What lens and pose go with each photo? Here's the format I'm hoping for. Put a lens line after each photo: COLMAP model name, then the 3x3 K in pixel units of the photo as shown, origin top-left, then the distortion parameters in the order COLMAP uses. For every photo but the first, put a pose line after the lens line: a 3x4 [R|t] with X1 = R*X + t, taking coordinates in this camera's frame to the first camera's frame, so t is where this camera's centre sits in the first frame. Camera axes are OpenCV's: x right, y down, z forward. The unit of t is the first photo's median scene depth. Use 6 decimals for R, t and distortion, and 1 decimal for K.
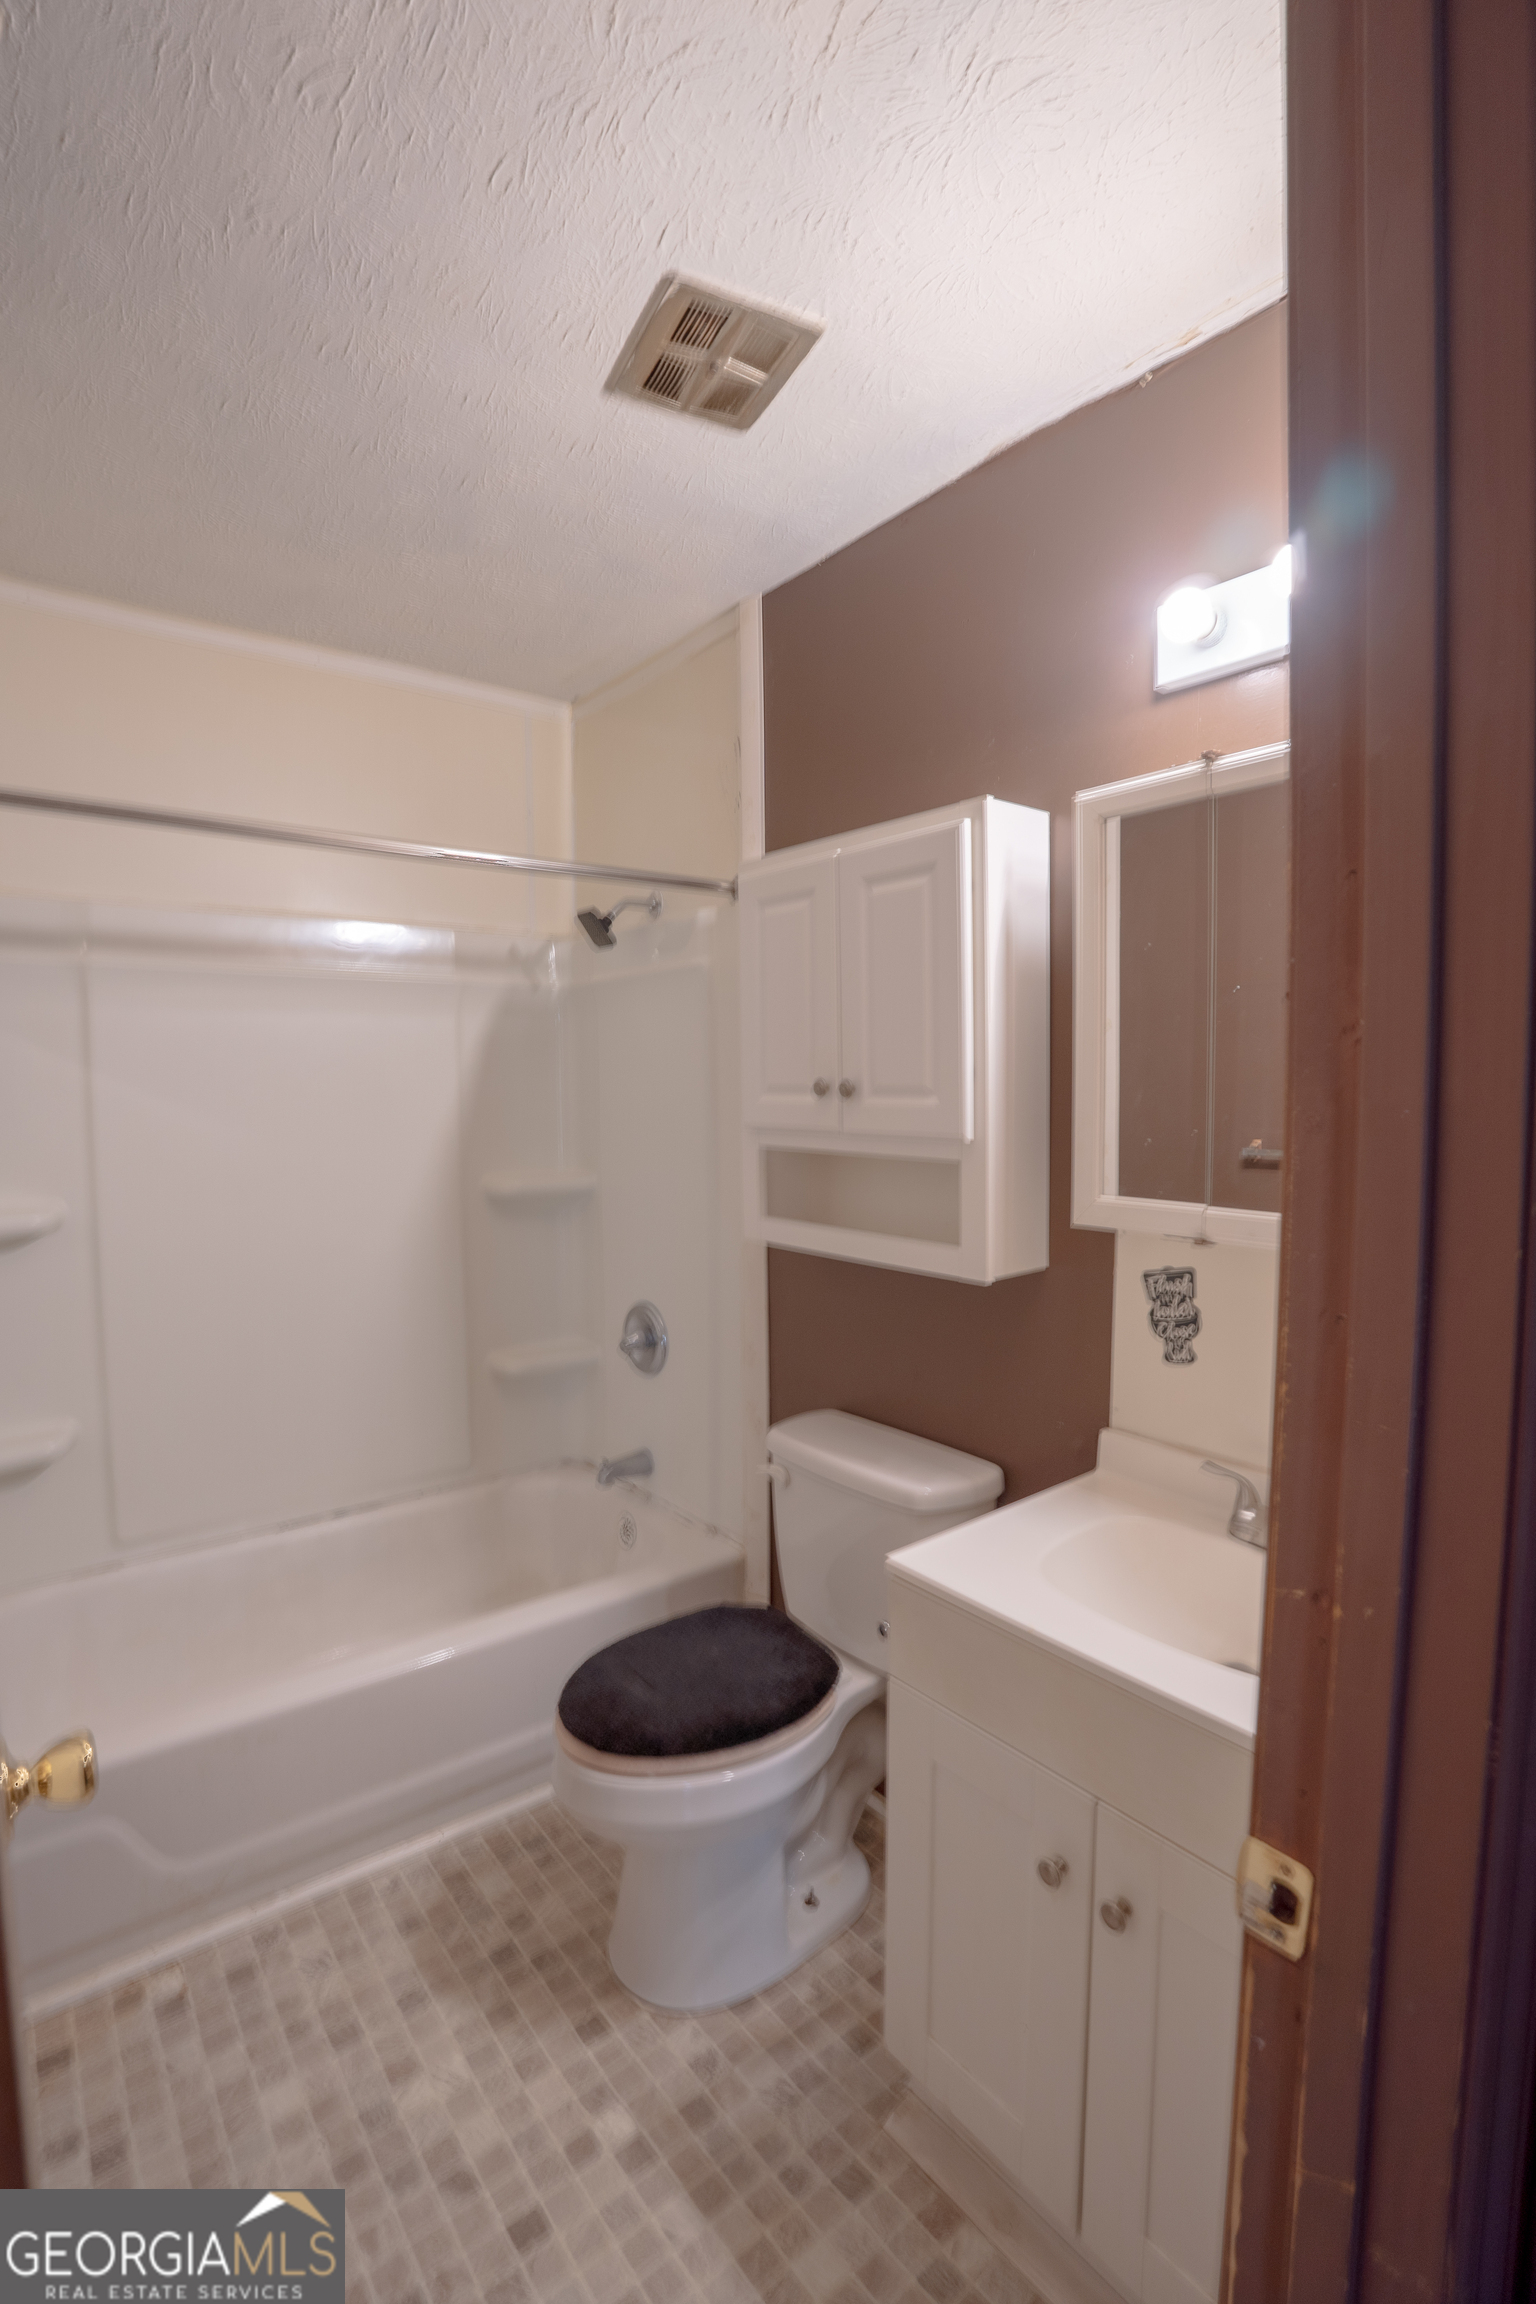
lens RADIAL K [[1008.3, 0, 717.0], [0, 1008.3, 1149.0], [0, 0, 1]] dist [-0.068463, 0.020484]
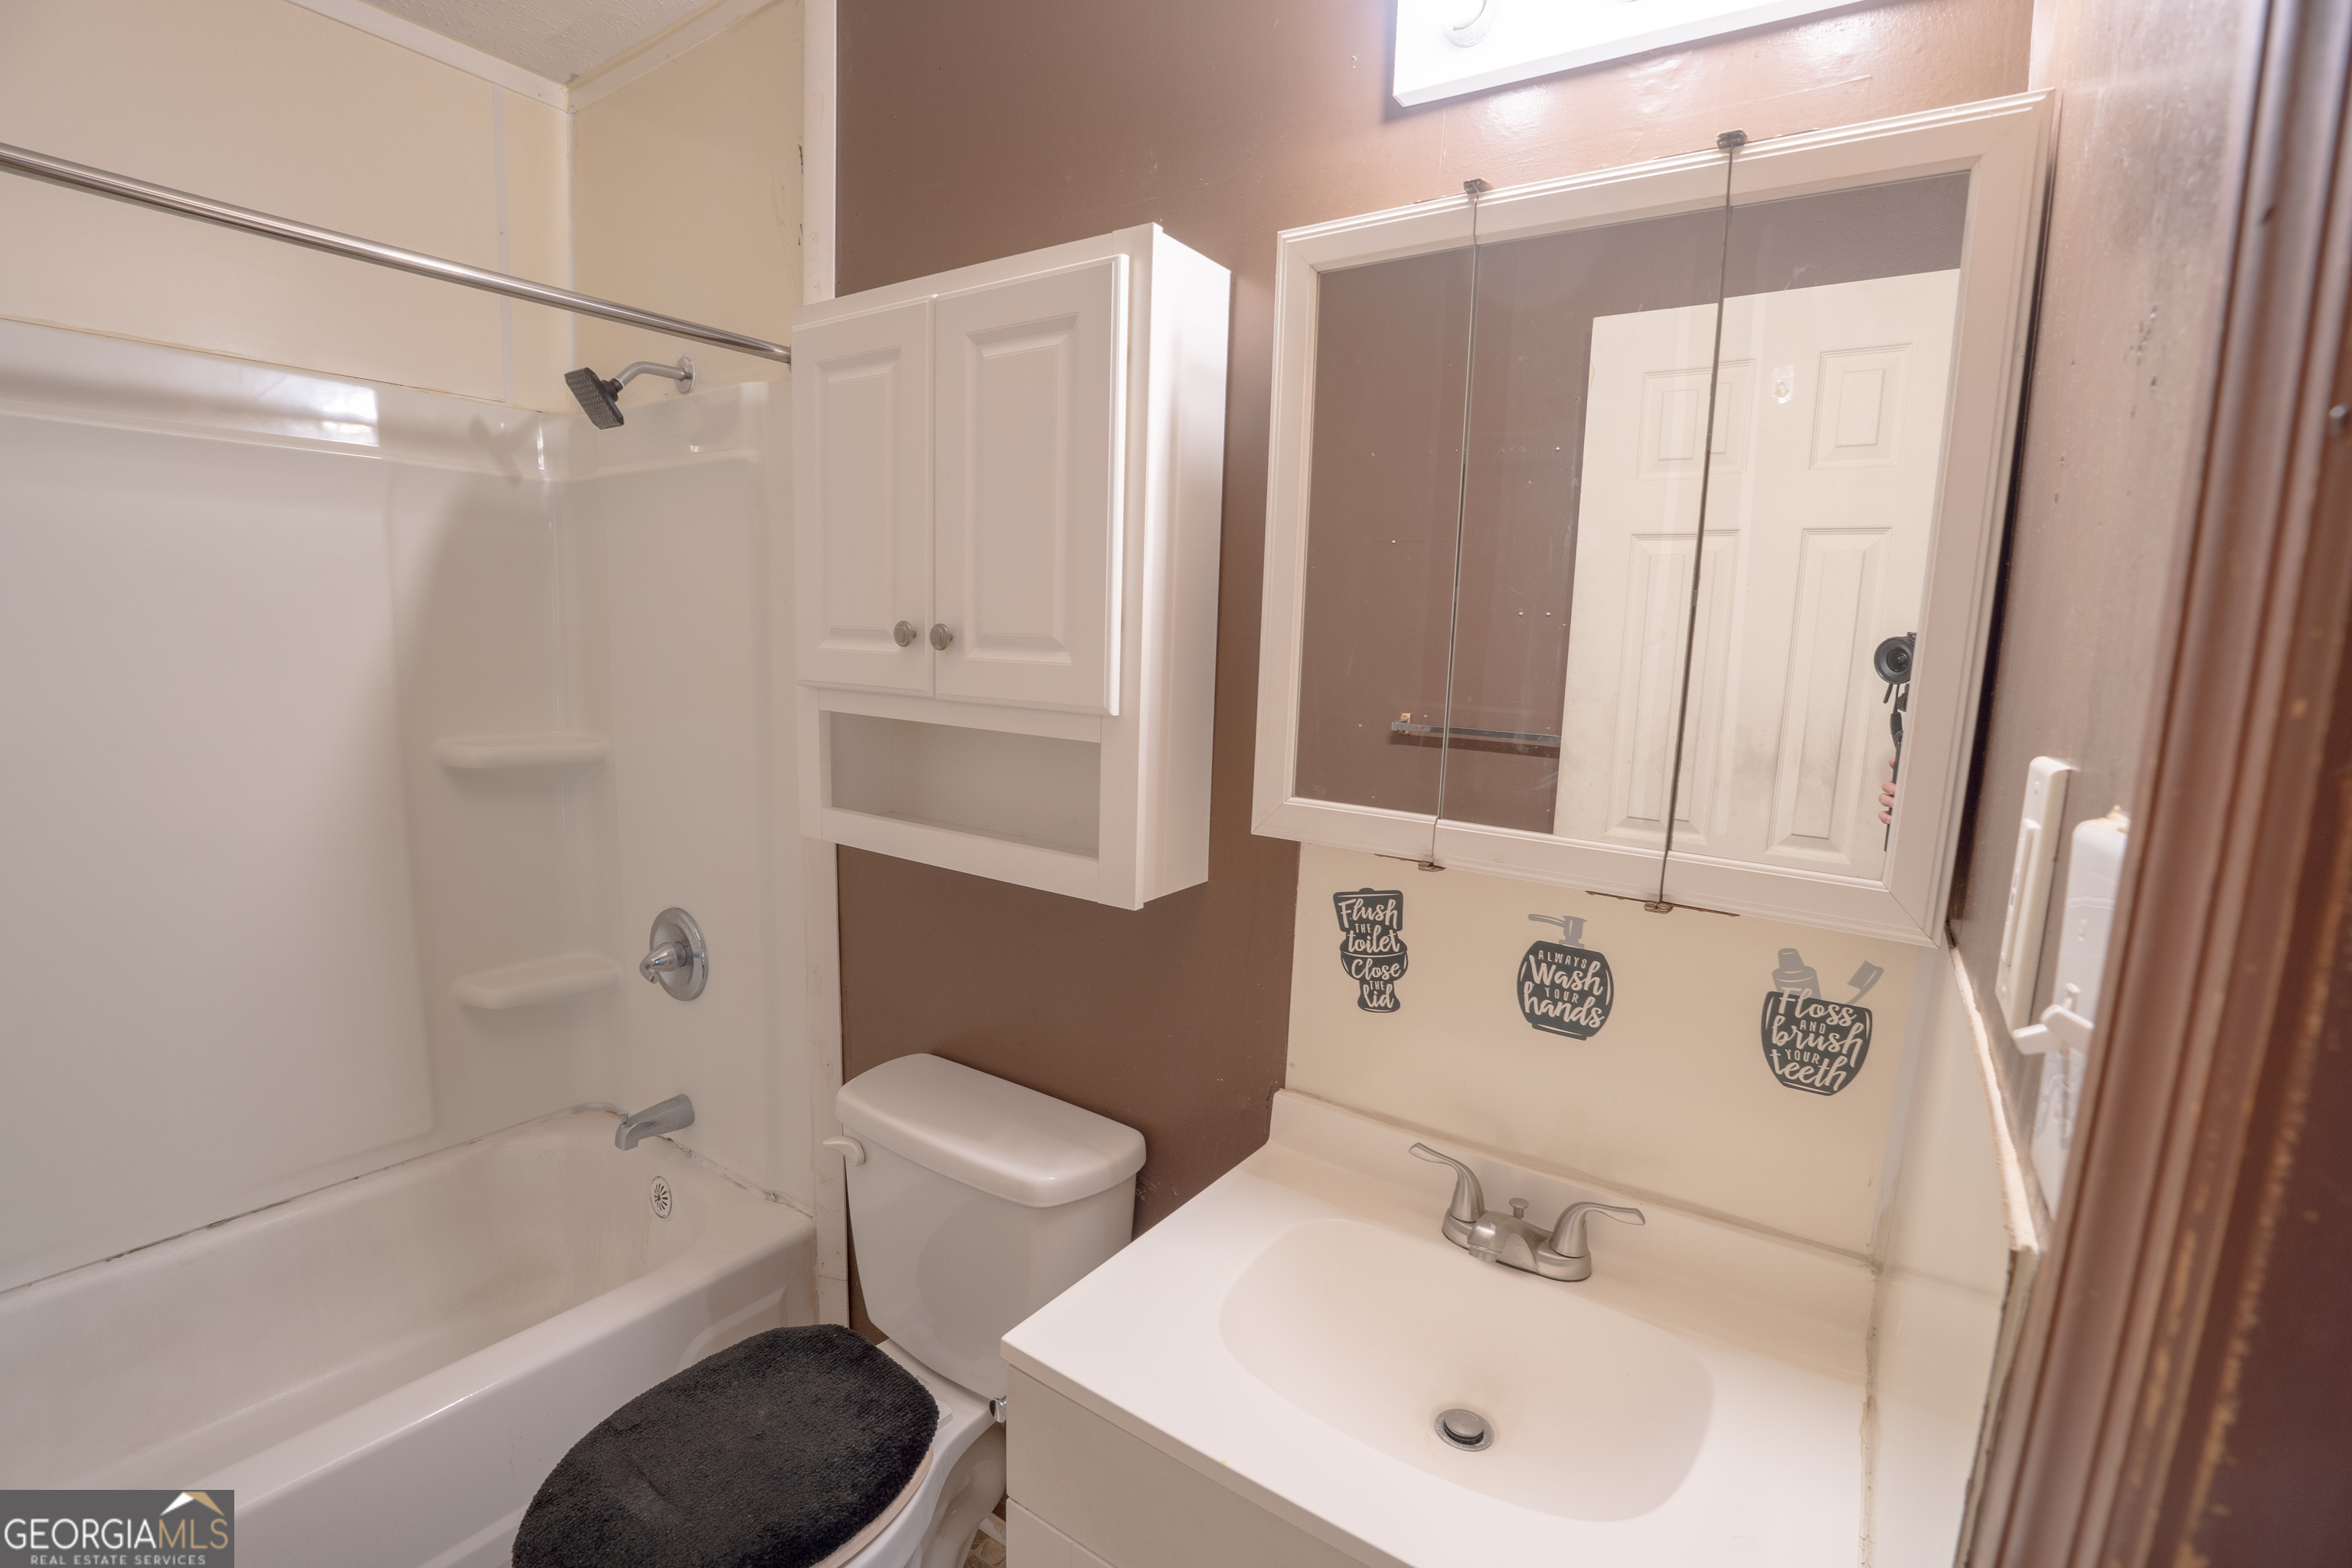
lens RADIAL K [[1029.3, 0, 1172.5], [0, 1029.3, 790.7], [0, 0, 1]] dist [-0.068463, 0.020484]
pose [[0.940940, -0.005736, 0.338526, 0.036821], [-0.024122, 0.996180, 0.083927, -0.016046], [-0.337714, -0.087136, 0.937207, 0.263517]]
